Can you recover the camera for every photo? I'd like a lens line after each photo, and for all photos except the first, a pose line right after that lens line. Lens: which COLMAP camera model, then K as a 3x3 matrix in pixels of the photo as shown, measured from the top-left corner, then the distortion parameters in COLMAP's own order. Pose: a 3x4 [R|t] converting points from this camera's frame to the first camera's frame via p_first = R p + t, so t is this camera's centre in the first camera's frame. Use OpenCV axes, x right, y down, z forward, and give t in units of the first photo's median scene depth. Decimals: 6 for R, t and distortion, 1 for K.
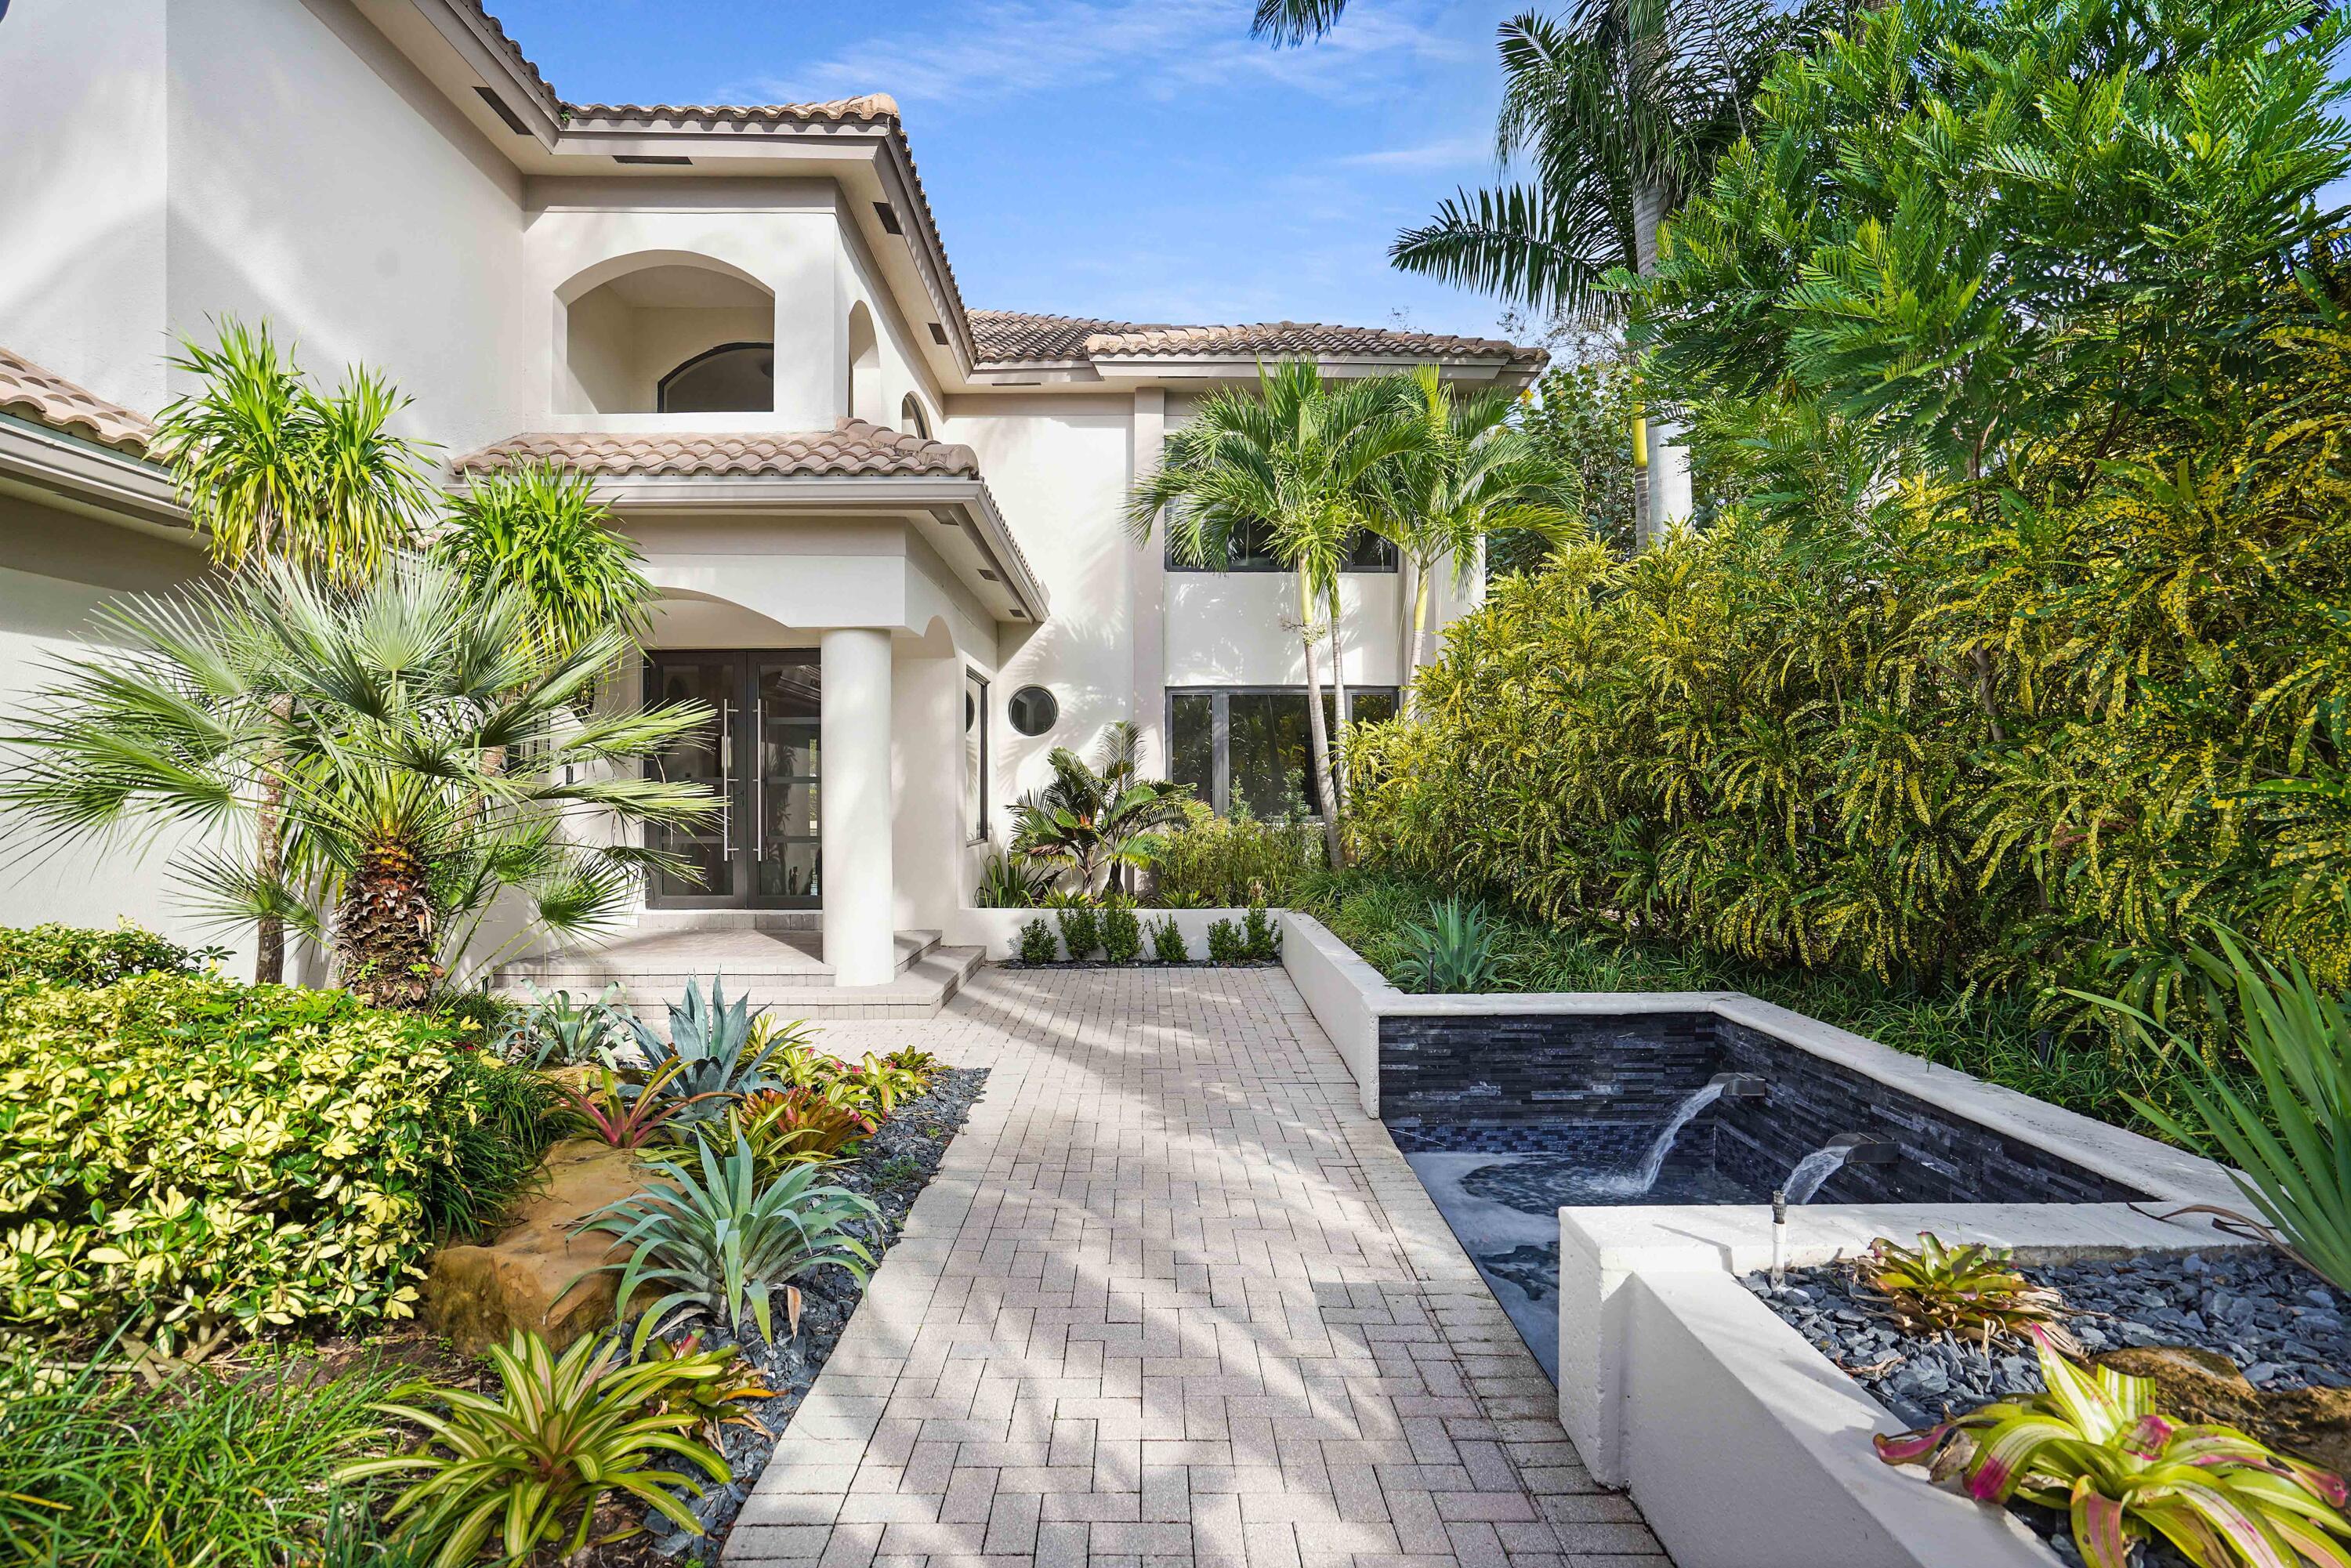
lens RADIAL K [[1187.2, 0, 1175.5], [0, 1187.2, 784.0], [0, 0, 1]] dist [-0.089896, 0.076546]
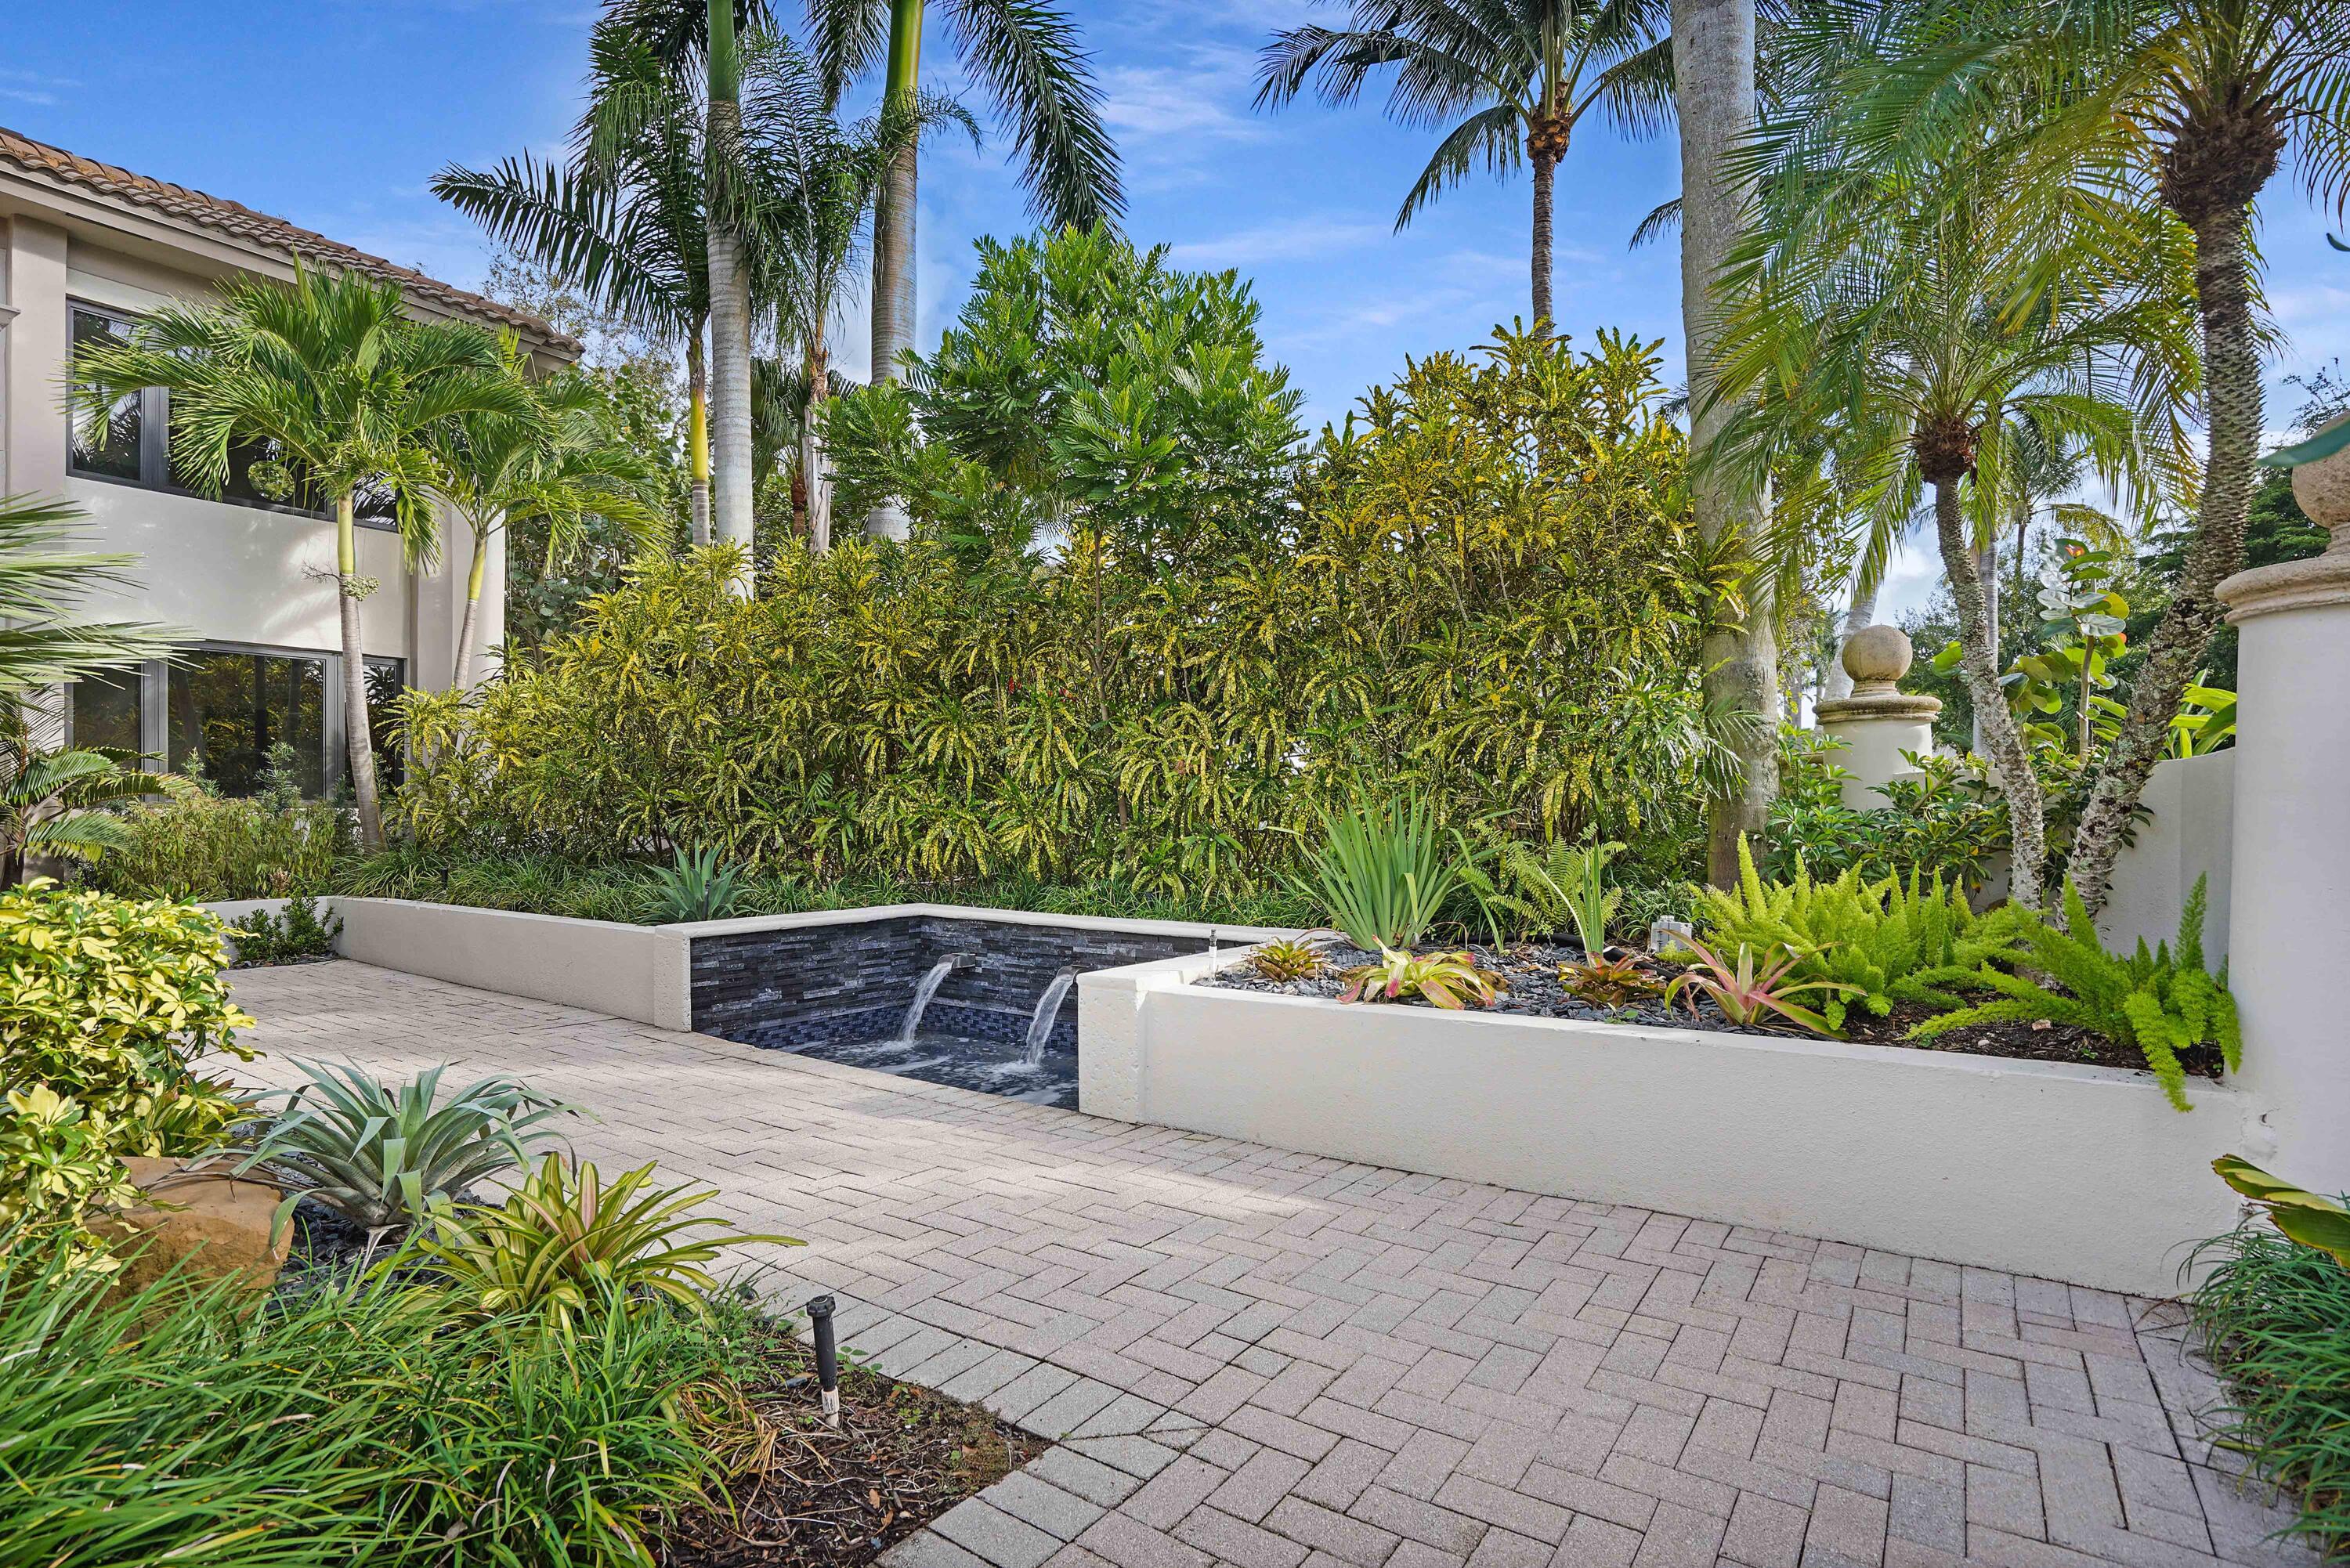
lens RADIAL K [[1164.9, 0, 1175.0], [0, 1164.9, 784.0], [0, 0, 1]] dist [-0.002253, -0.000656]
pose [[0.589570, 0.015561, 0.807568, -0.436853], [-0.001610, 0.999835, -0.018090, 0.069237], [-0.807716, 0.009365, 0.589498, -0.013991]]
